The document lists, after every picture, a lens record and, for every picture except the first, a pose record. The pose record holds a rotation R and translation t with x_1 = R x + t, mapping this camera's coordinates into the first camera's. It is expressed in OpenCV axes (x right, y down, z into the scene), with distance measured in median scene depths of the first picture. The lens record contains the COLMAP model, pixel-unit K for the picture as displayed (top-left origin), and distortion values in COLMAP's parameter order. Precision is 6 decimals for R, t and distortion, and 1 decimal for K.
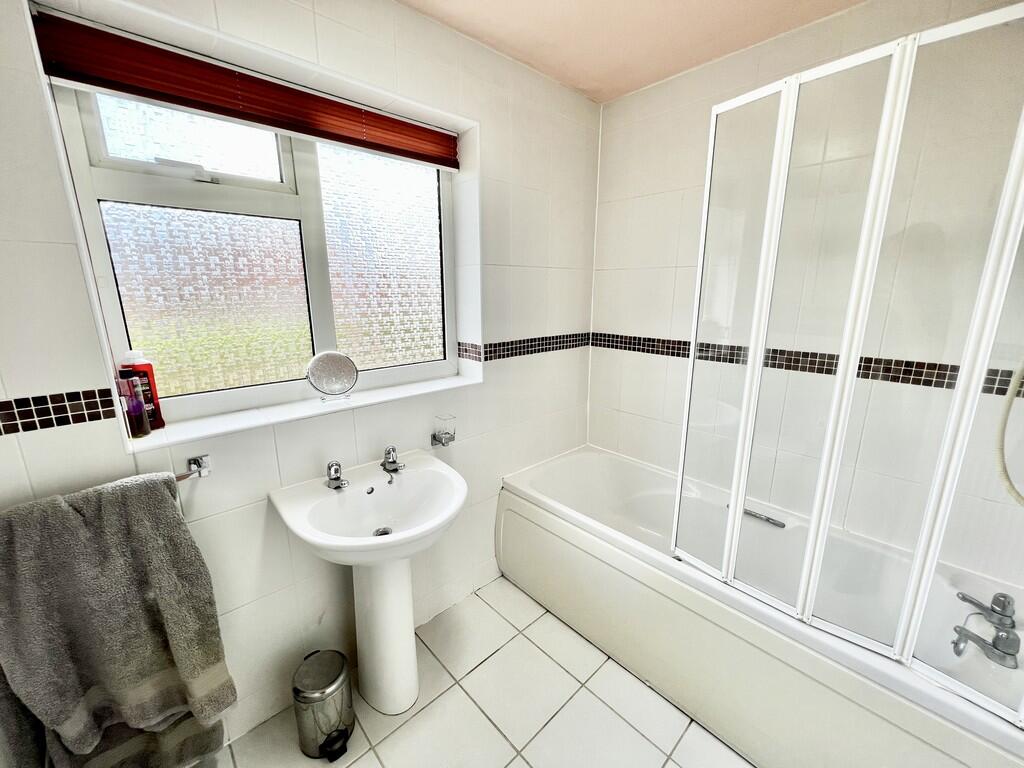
lens RADIAL K [[409.9, 0, 512.0], [0, 409.9, 384.0], [0, 0, 1]] dist [-0.001650, -0.000282]
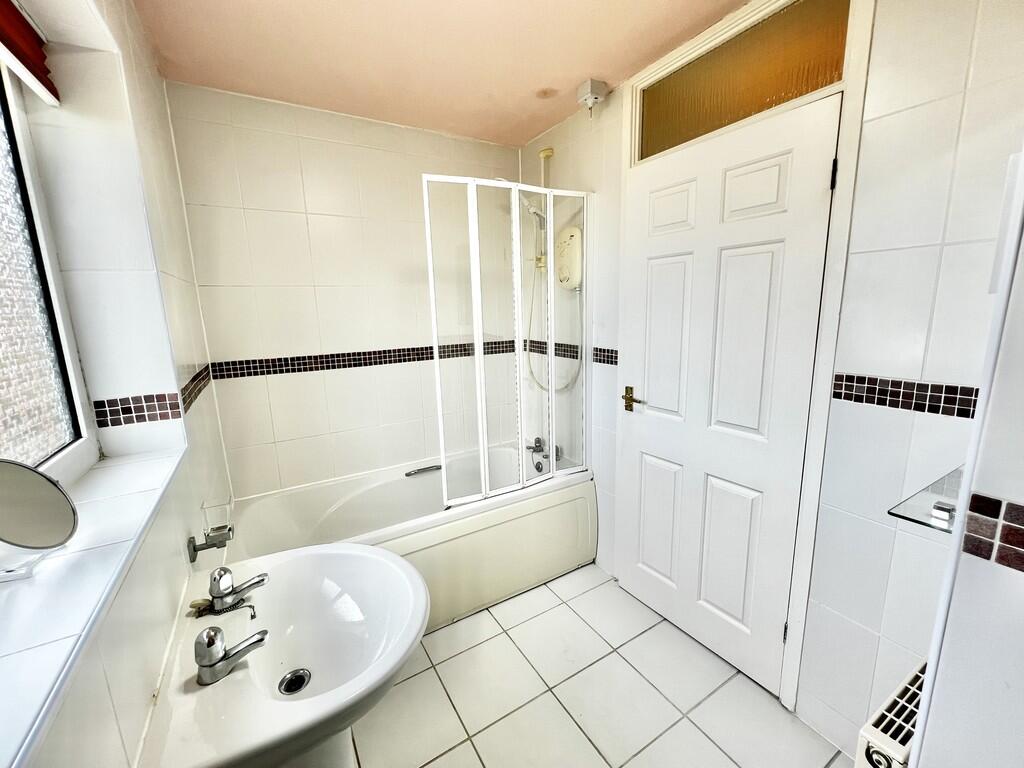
lens RADIAL K [[409.9, 0, 512.0], [0, 409.9, 384.0], [0, 0, 1]] dist [-0.001650, -0.000282]
pose [[0.160977, -0.176575, 0.971034, -0.596202], [0.222082, 0.965115, 0.138682, -0.078841], [-0.961647, 0.193324, 0.194576, 0.359704]]
